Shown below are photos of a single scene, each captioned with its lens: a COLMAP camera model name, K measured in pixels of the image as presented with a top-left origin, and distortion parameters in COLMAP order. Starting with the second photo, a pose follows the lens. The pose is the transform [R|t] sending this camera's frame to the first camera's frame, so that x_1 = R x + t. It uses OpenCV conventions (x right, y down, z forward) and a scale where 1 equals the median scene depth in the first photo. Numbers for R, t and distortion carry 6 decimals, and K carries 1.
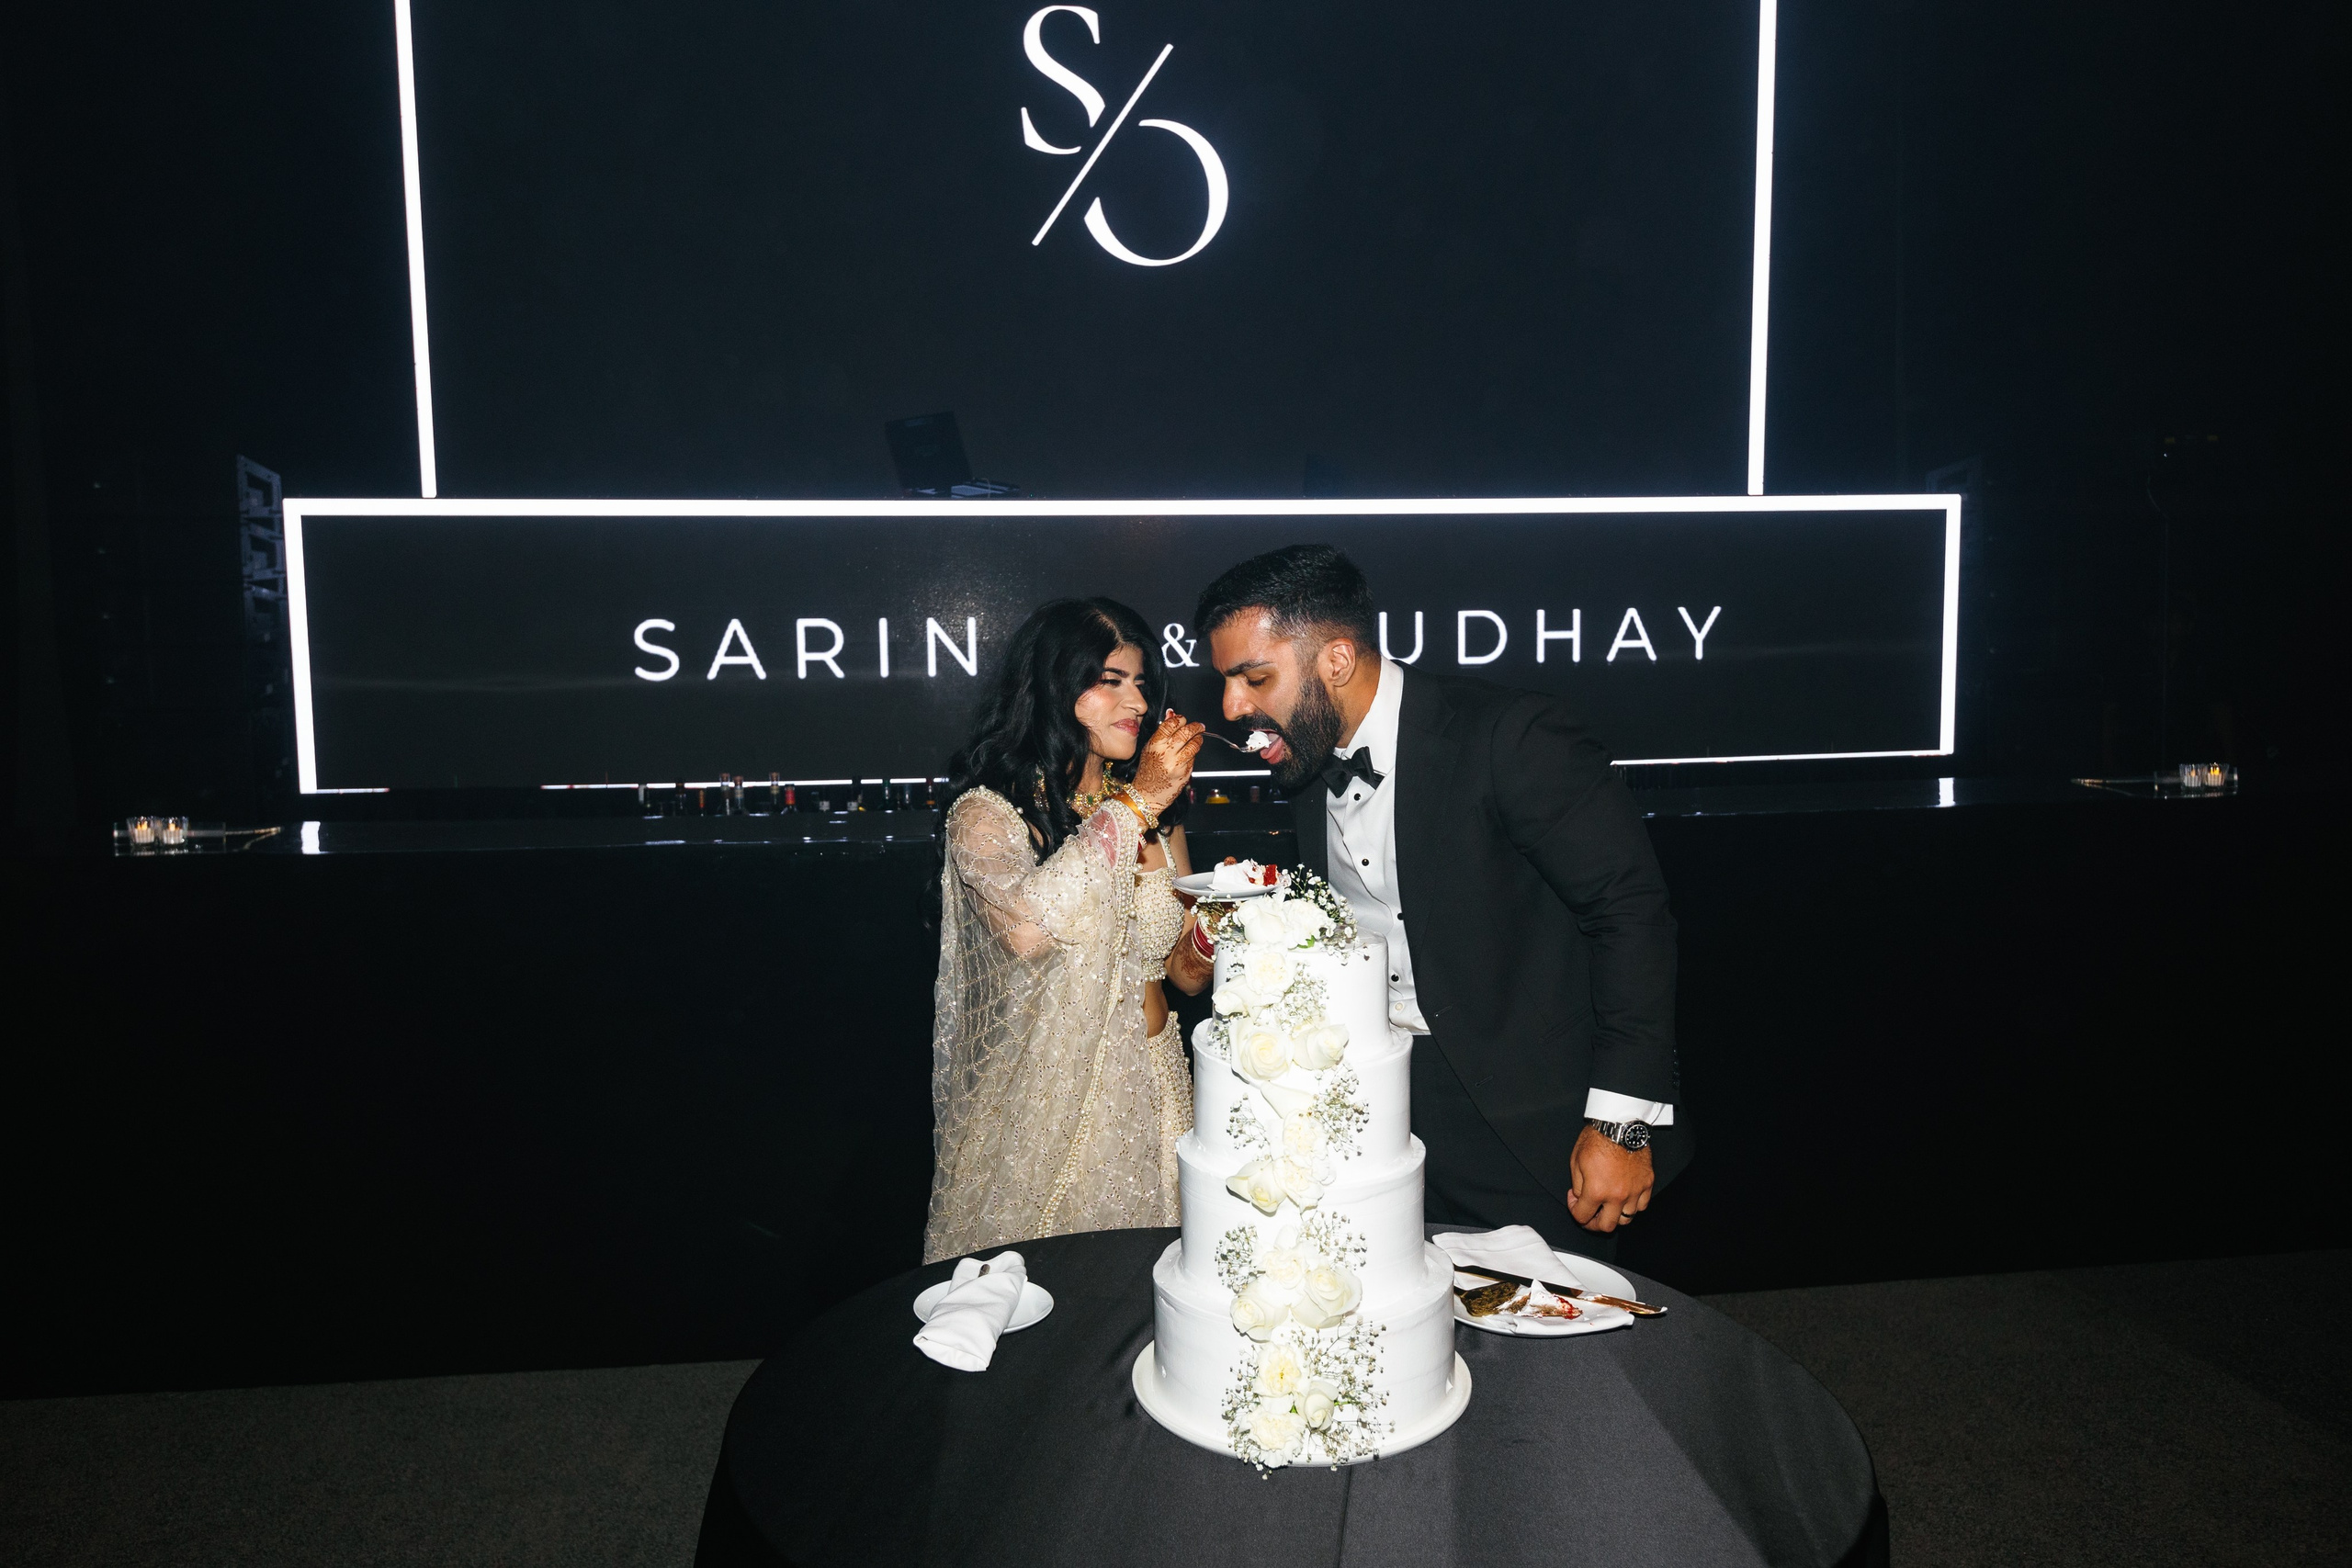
lens RADIAL K [[1593.0, 0, 1181.8], [0, 1593.0, 790.9], [0, 0, 1]] dist [0.002196, -0.003388]
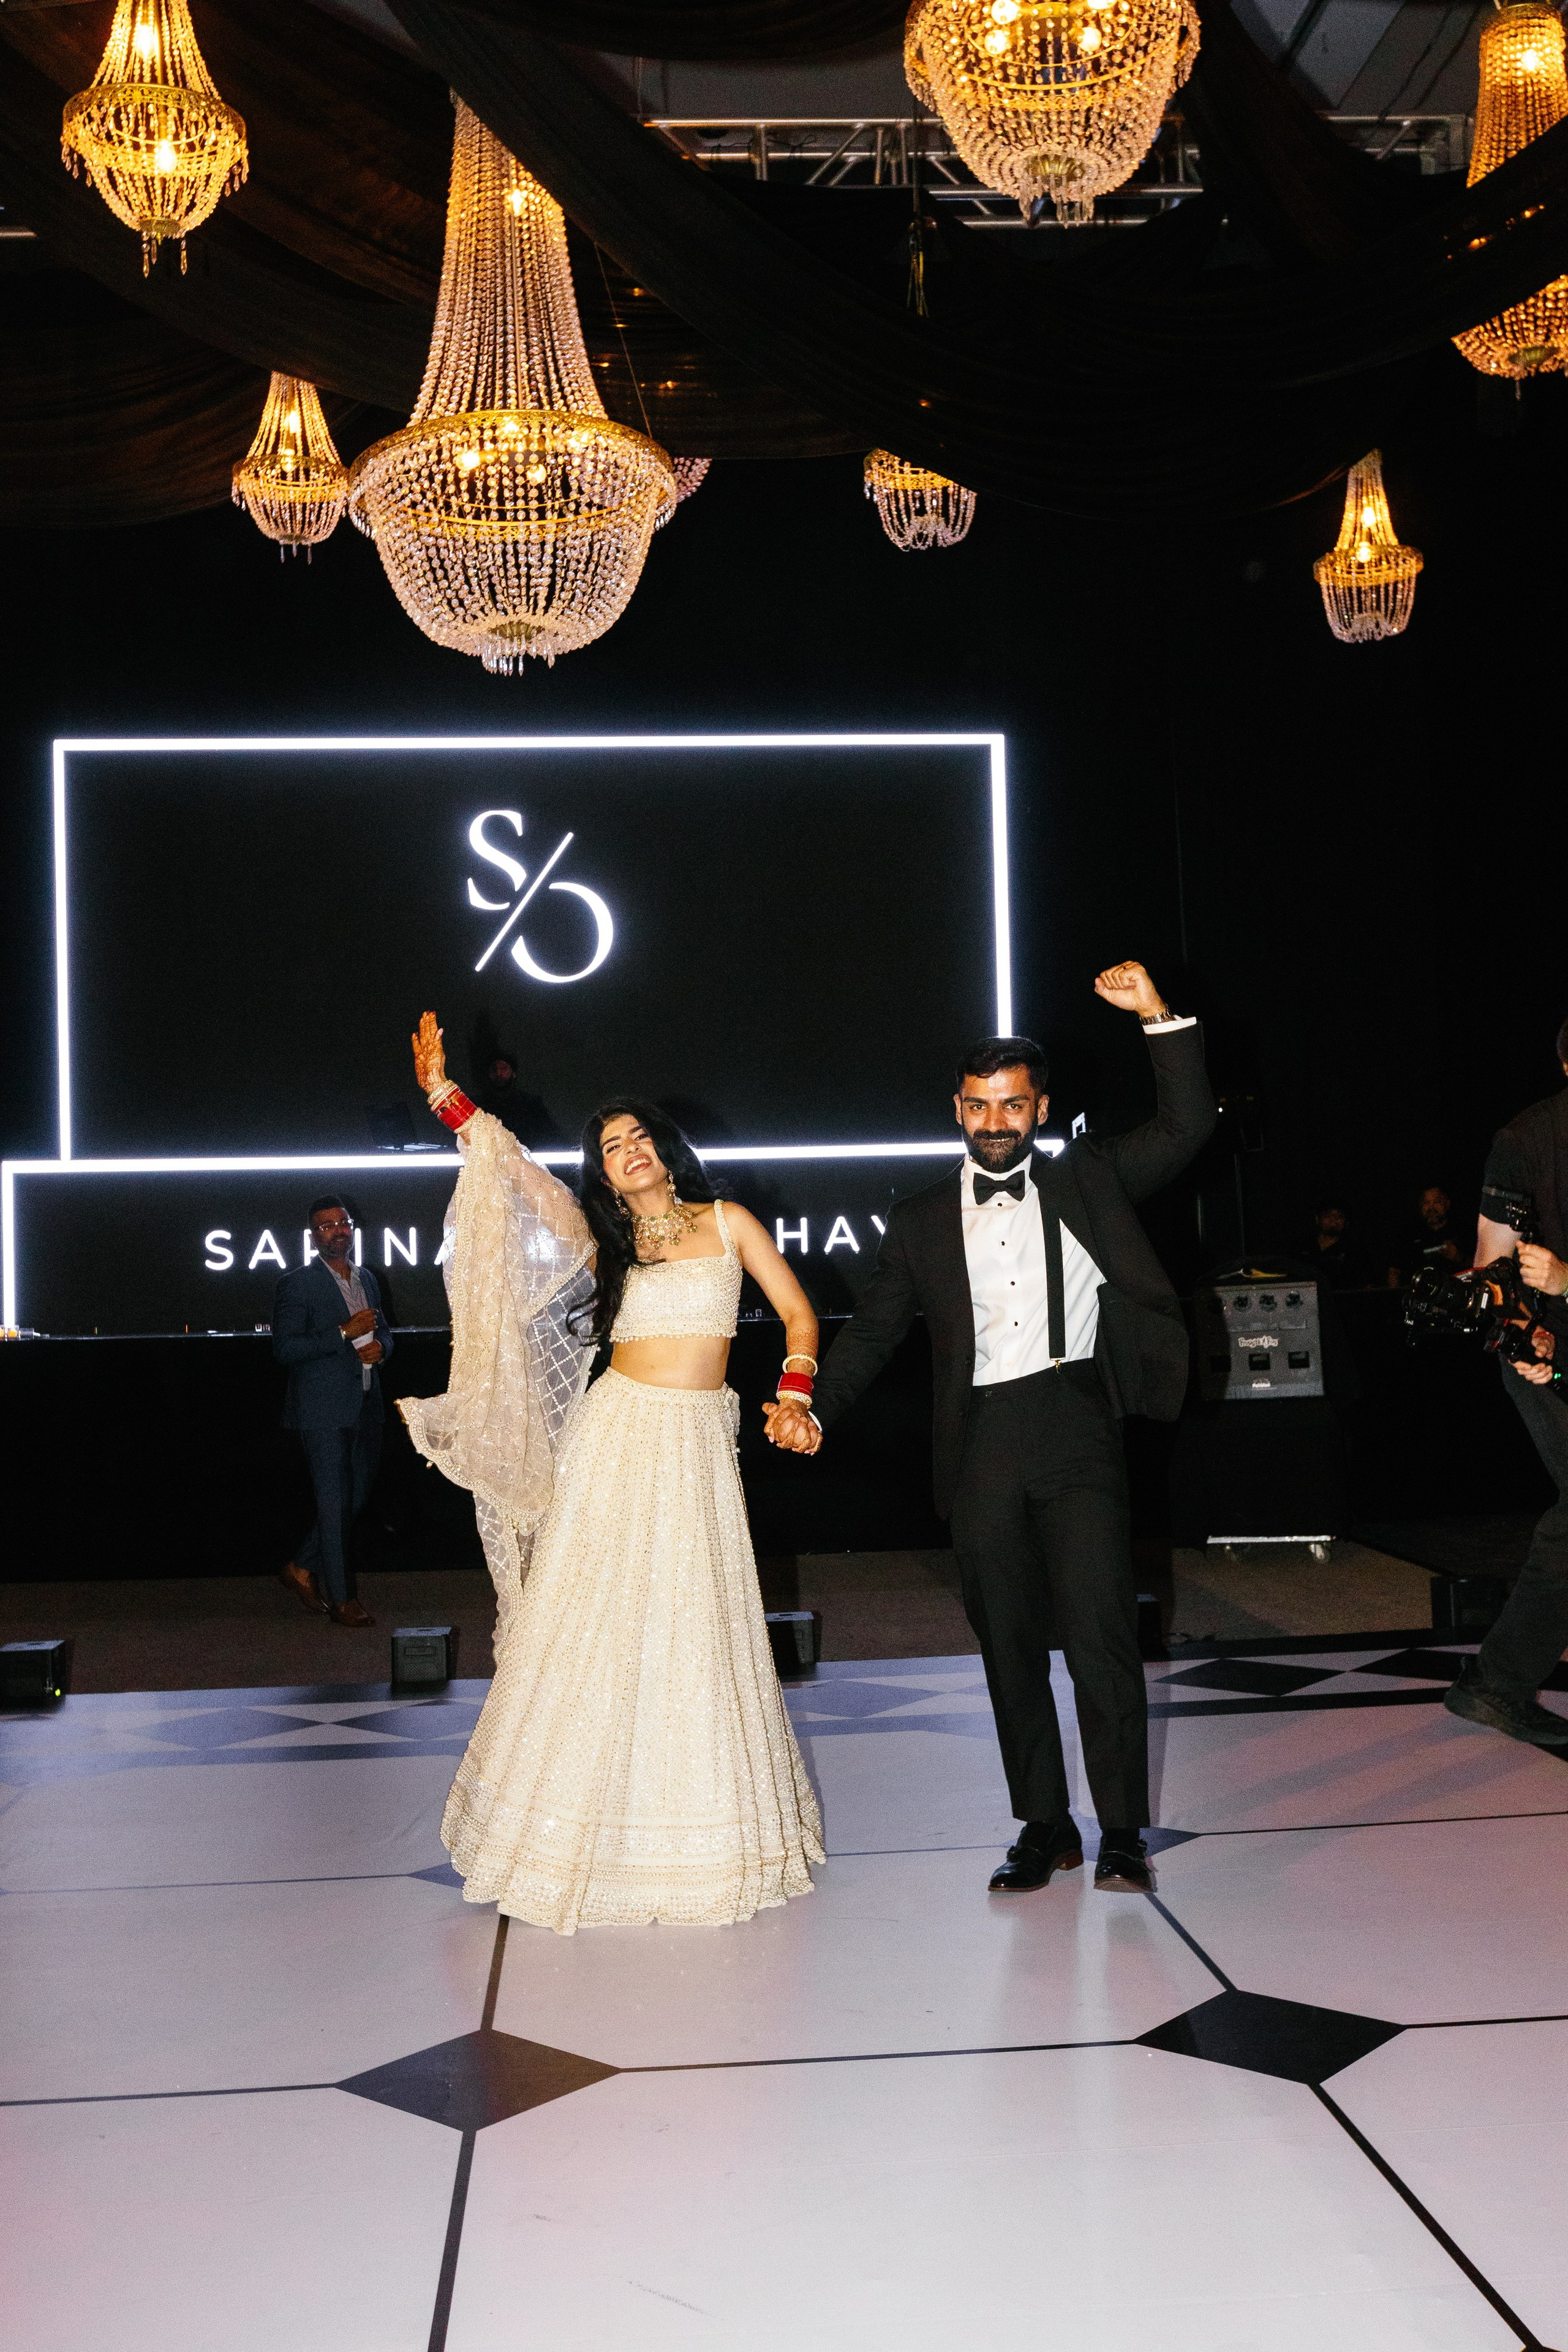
lens RADIAL K [[2262.9, 0, 776.3], [0, 2262.9, 1191.8], [0, 0, 1]] dist [-0.005629, 0.000000]
pose [[0.998476, -0.011553, -0.053968, 0.362534], [0.005270, 0.993333, -0.115156, 0.121051], [0.054939, 0.114696, 0.991880, -1.263536]]
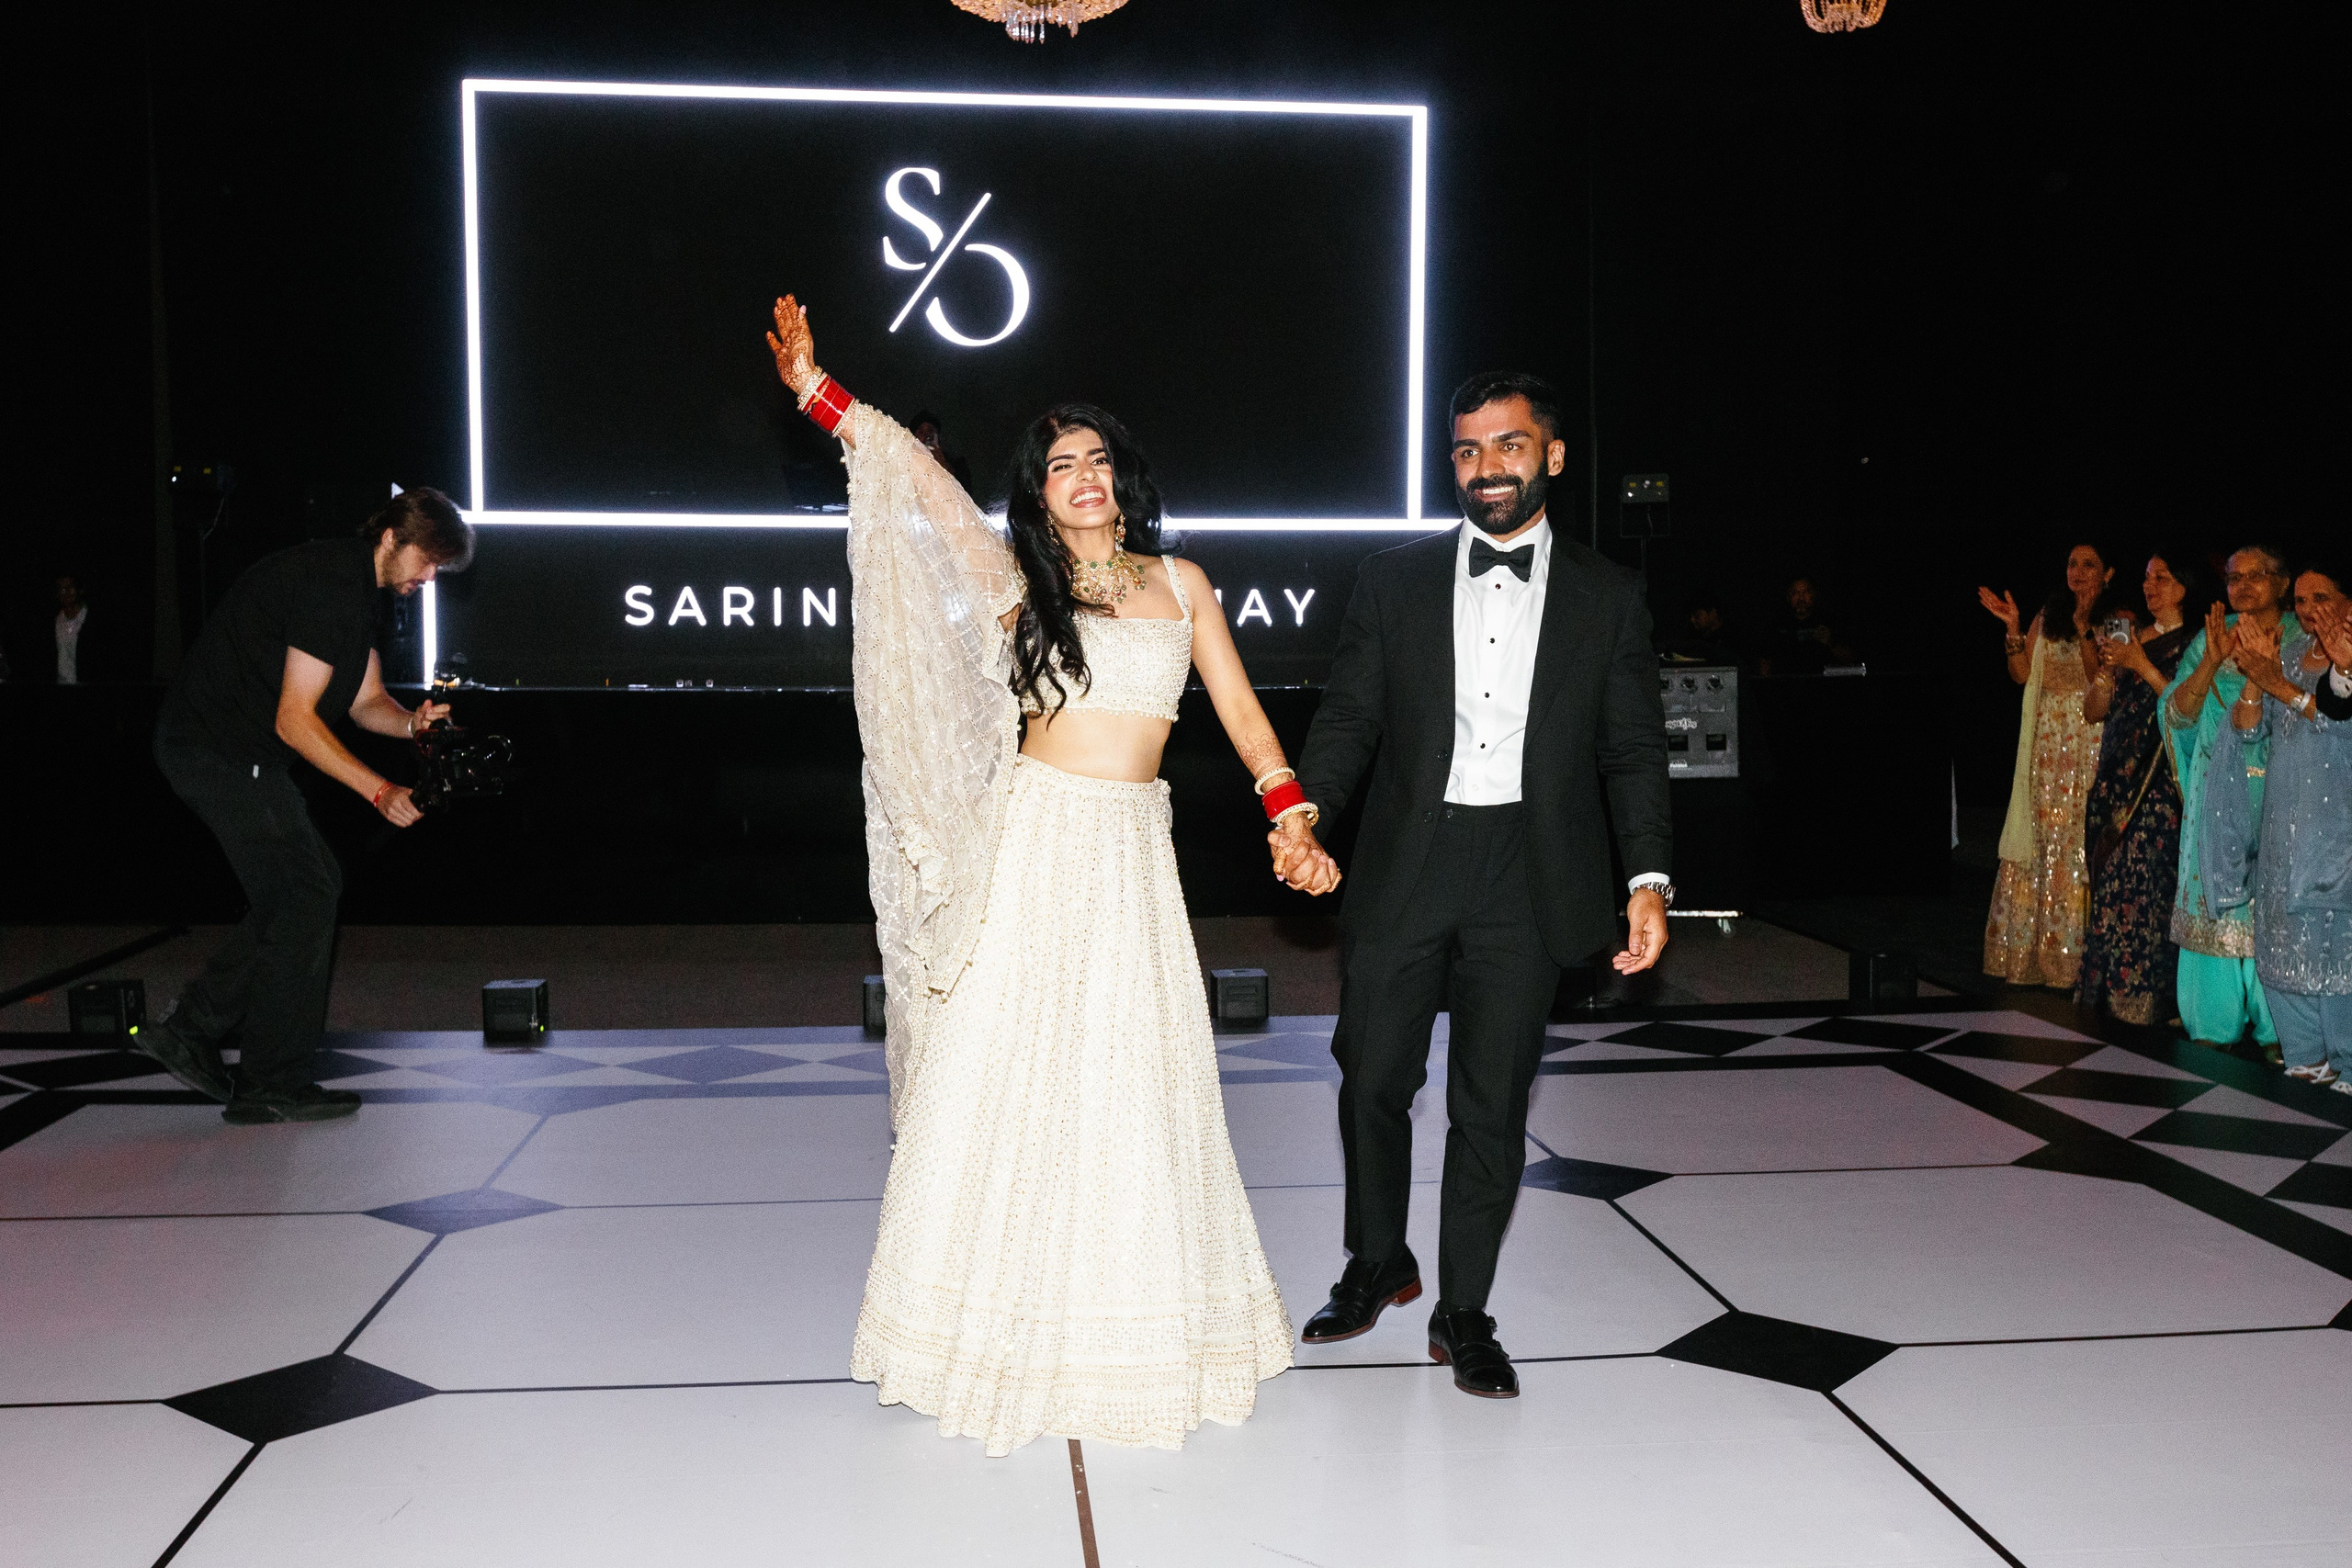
lens RADIAL K [[2262.7, 0, 1181.6], [0, 2262.7, 795.7], [0, 0, 1]] dist [-0.005629, 0.000000]
pose [[0.999471, 0.019866, -0.025740, 0.290960], [-0.020204, 0.999712, -0.012917, 0.125696], [0.025476, 0.013430, 0.999585, -1.306554]]
